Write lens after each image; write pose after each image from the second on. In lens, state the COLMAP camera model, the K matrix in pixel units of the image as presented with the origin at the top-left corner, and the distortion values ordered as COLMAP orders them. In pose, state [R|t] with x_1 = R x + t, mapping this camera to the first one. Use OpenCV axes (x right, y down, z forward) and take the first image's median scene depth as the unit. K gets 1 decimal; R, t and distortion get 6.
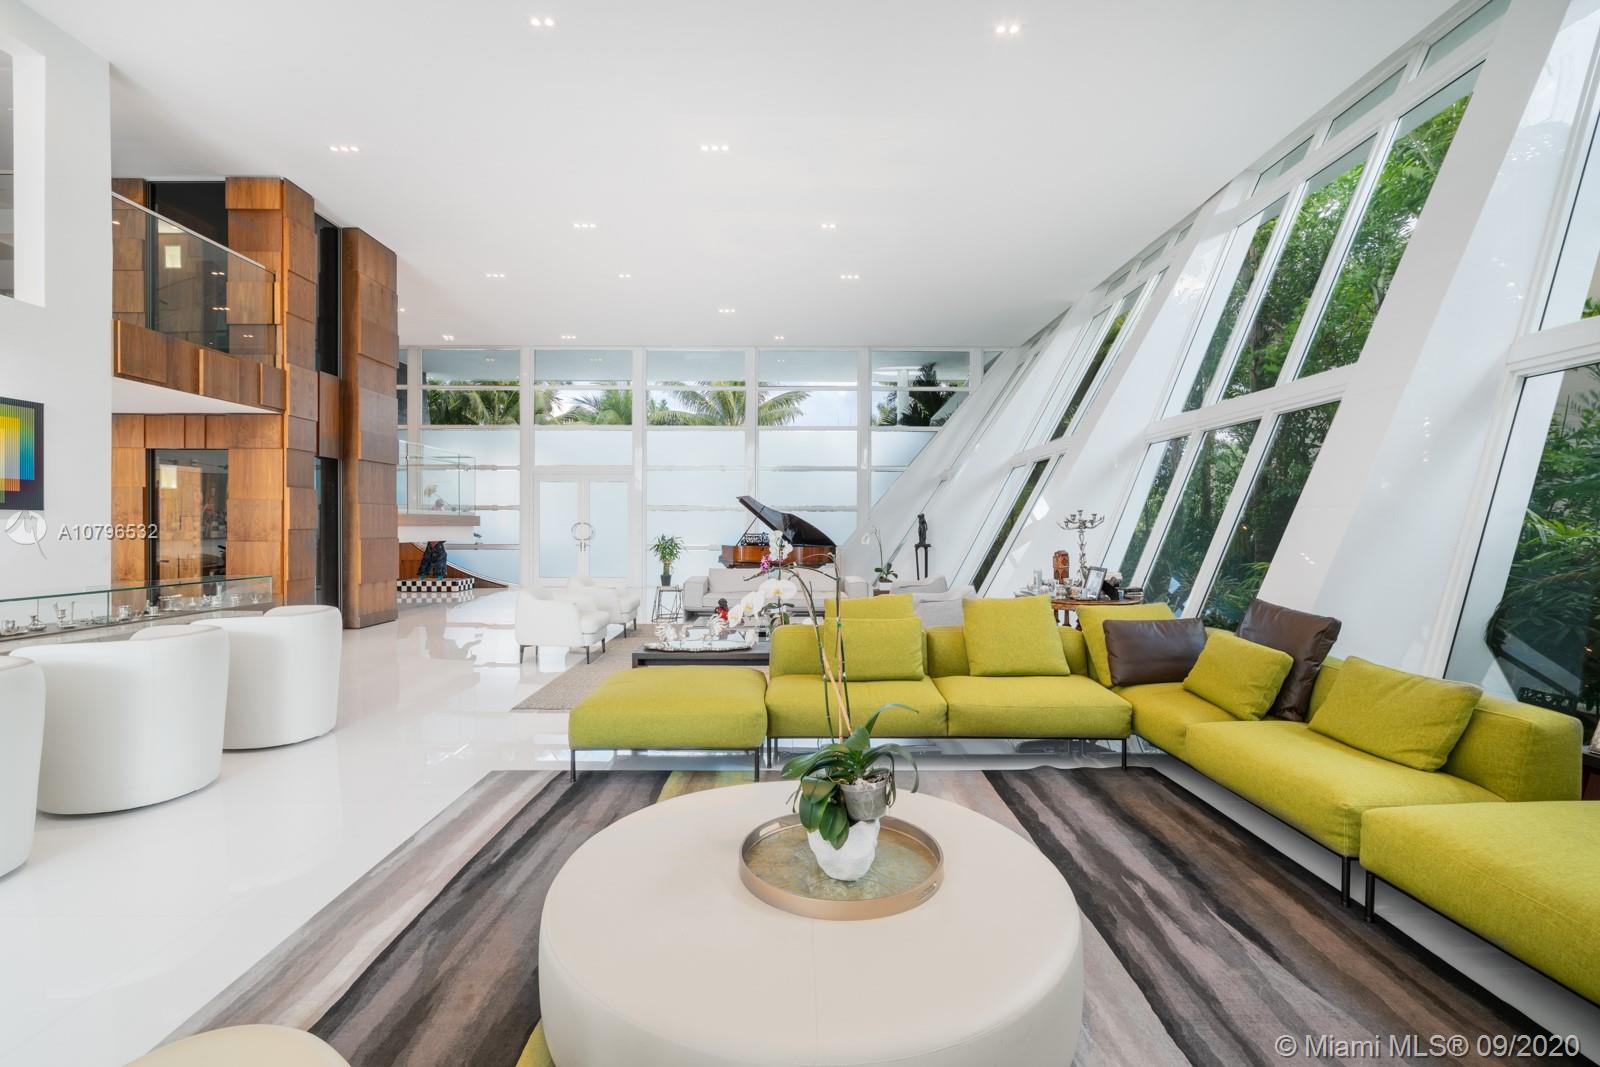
lens RADIAL K [[730.3, 0, 799.7], [0, 730.3, 531.2], [0, 0, 1]] dist [-0.002138, 0.000377]
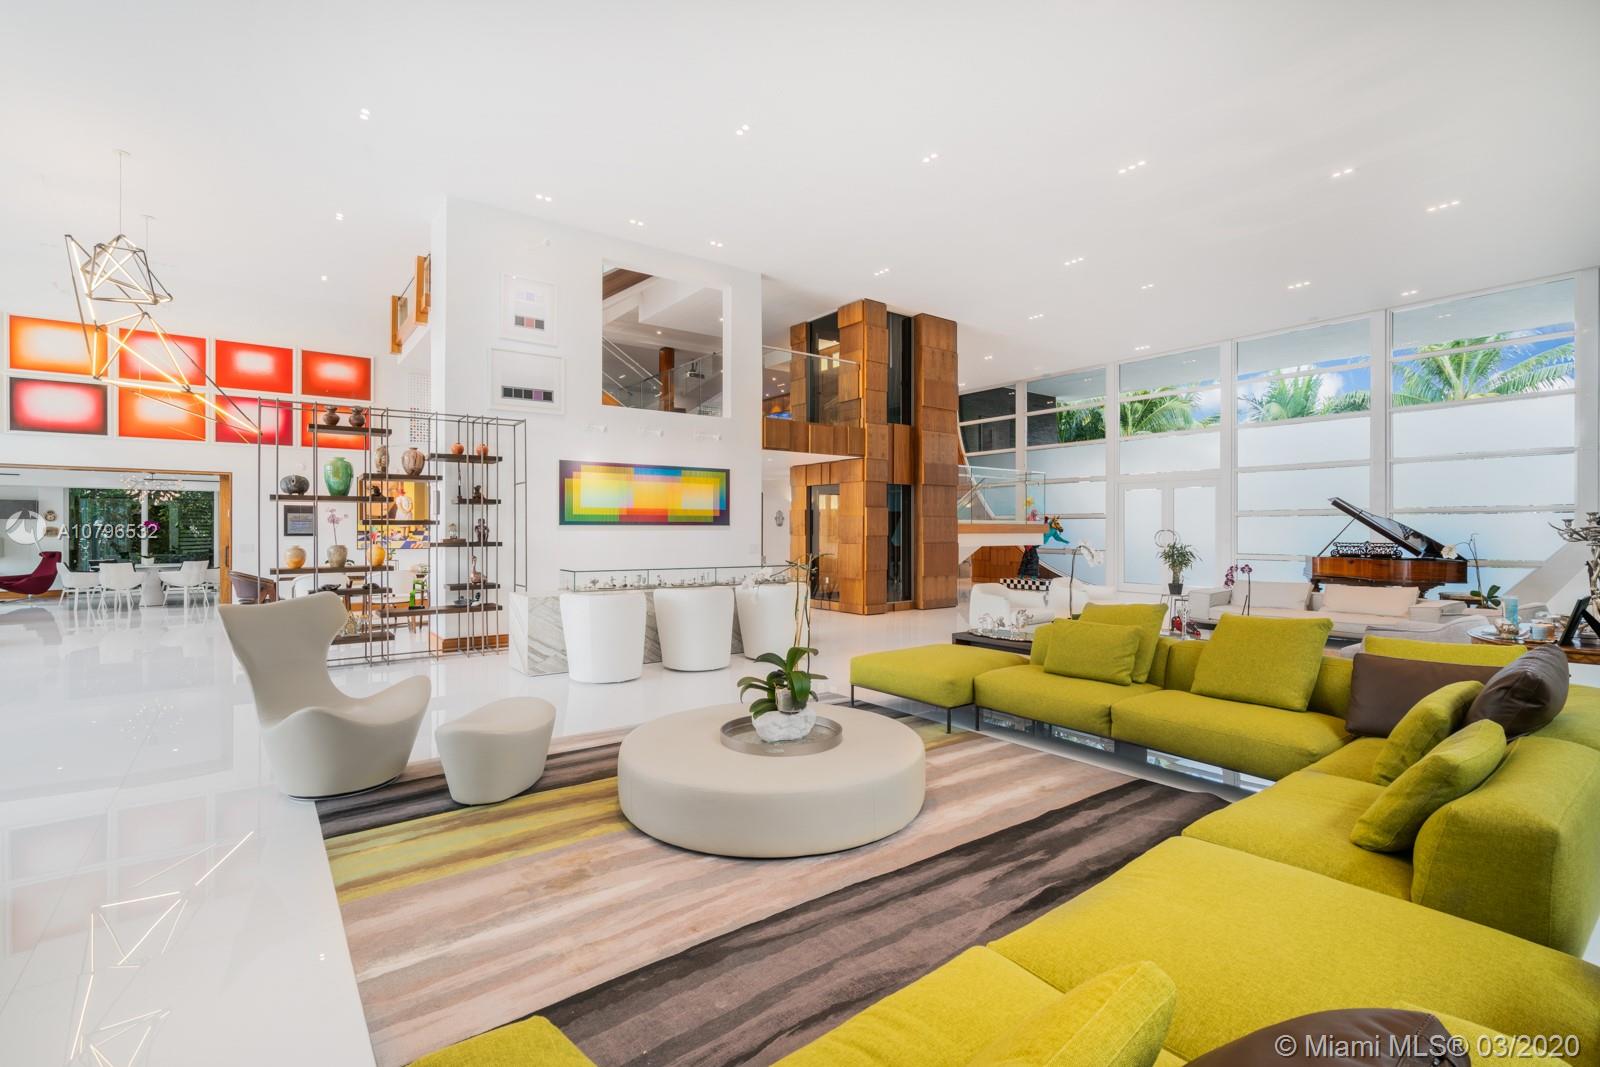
lens RADIAL K [[730.3, 0, 784.7], [0, 730.3, 530.5], [0, 0, 1]] dist [-0.002138, 0.000377]
pose [[0.584890, -0.001572, -0.811111, 0.398366], [-0.005851, 0.999964, -0.006157, -0.003153], [0.811091, 0.008347, 0.584860, 0.004857]]
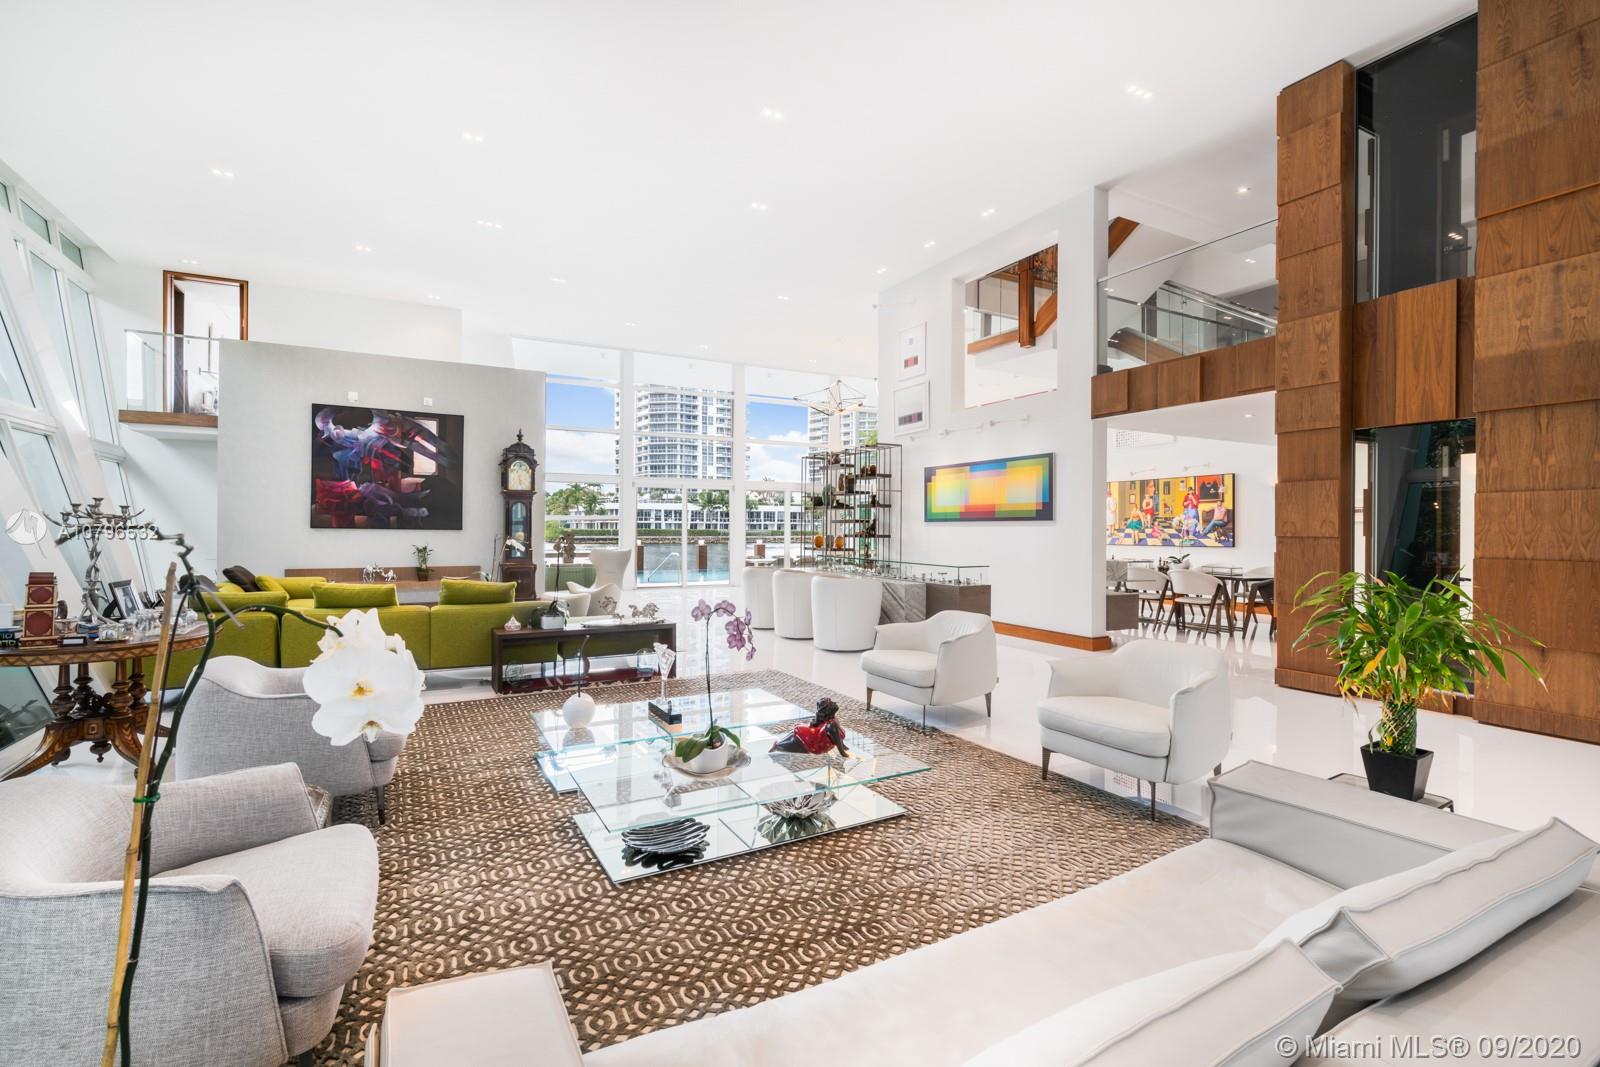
lens RADIAL K [[730.3, 0, 798.7], [0, 730.3, 529.5], [0, 0, 1]] dist [-0.002138, 0.000377]
pose [[-0.888933, 0.001389, -0.458034, 0.113232], [-0.005592, 0.999888, 0.013885, -0.019266], [0.458002, 0.014904, -0.888826, 1.460210]]
